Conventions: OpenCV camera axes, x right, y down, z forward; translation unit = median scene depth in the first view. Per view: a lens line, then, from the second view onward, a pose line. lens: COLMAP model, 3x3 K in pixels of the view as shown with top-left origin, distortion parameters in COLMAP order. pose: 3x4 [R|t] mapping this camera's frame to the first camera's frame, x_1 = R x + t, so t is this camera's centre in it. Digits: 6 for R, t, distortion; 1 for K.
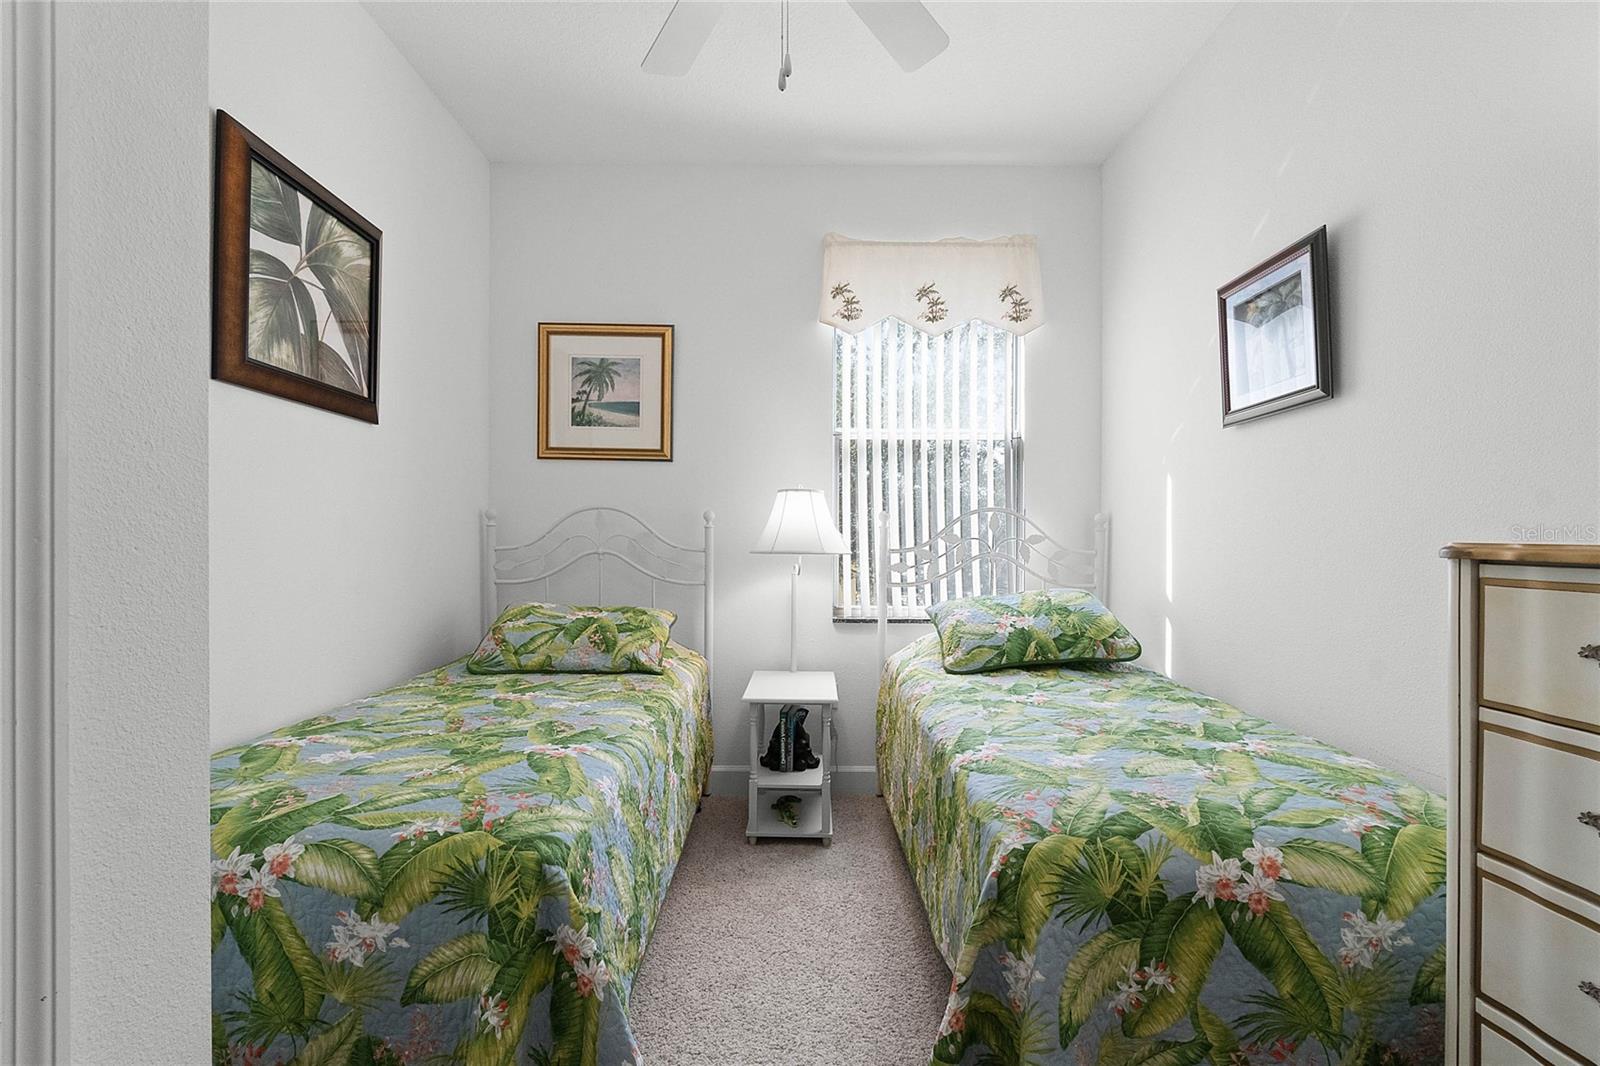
lens RADIAL K [[687.6, 0, 794.6], [0, 687.6, 532.6], [0, 0, 1]] dist [-0.005452, 0.002627]
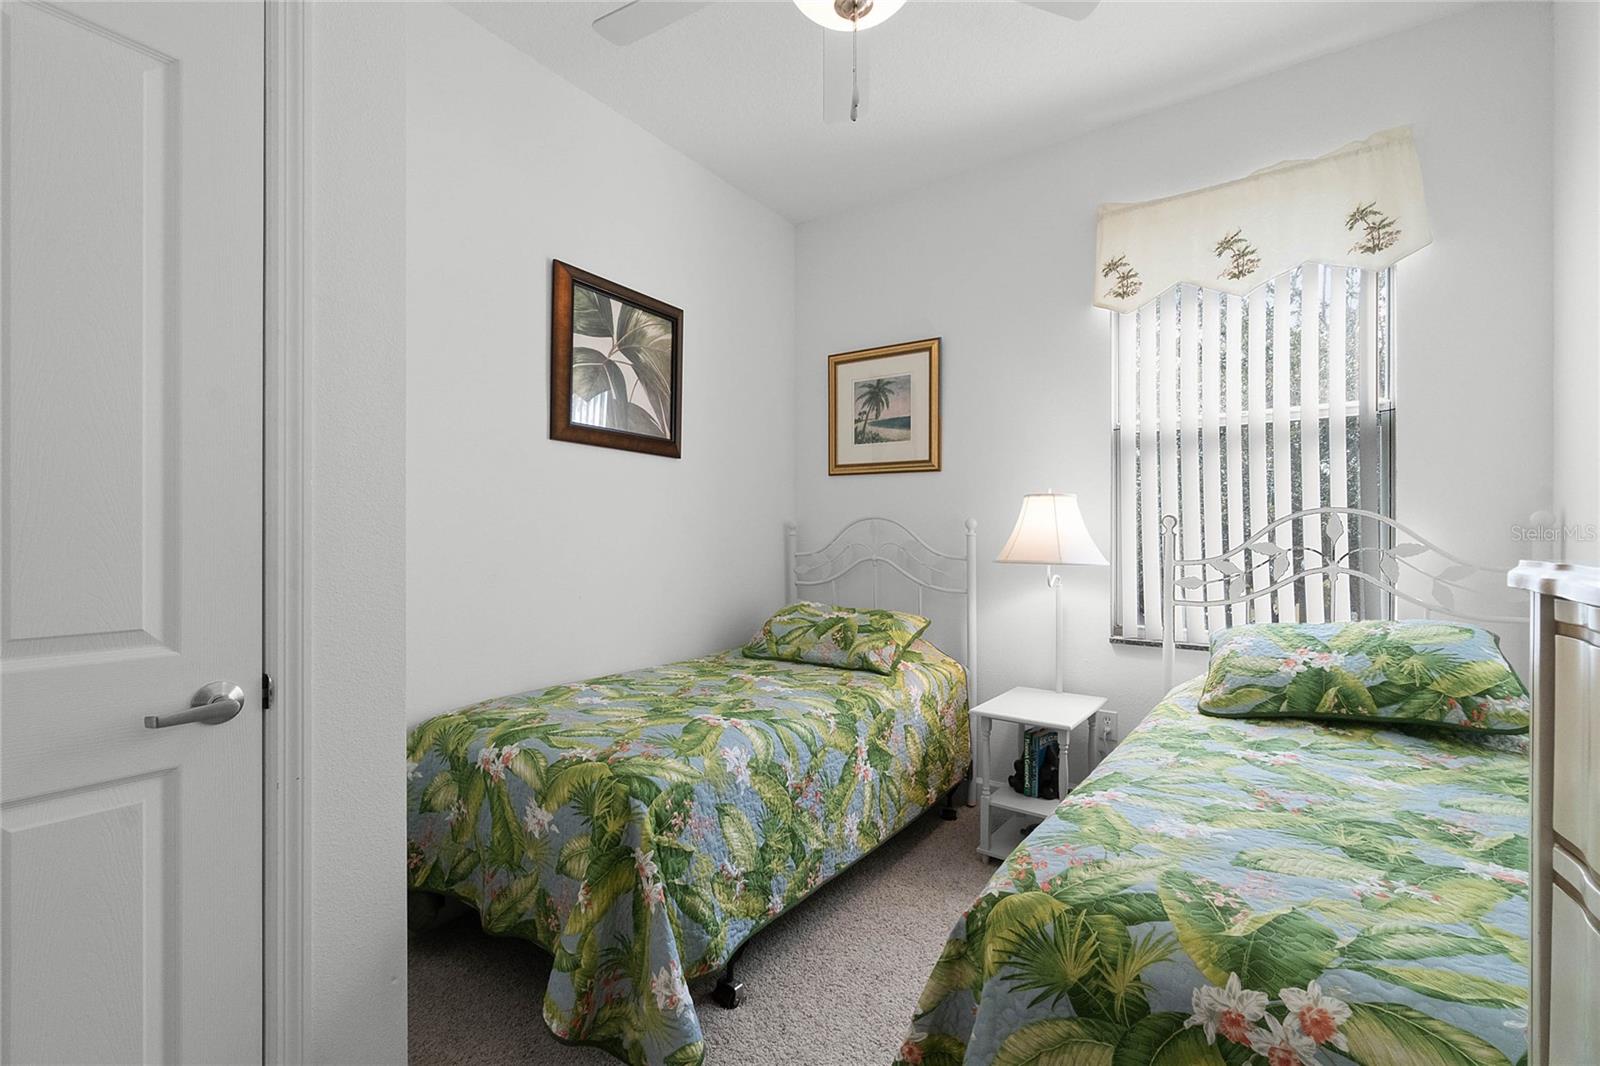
lens RADIAL K [[687.6, 0, 792.0], [0, 687.6, 537.3], [0, 0, 1]] dist [-0.005452, 0.002627]
pose [[0.812889, -0.003487, -0.582409, 0.350144], [0.000912, 0.999988, -0.004715, -0.001038], [0.582418, 0.003301, 0.812883, 0.064873]]
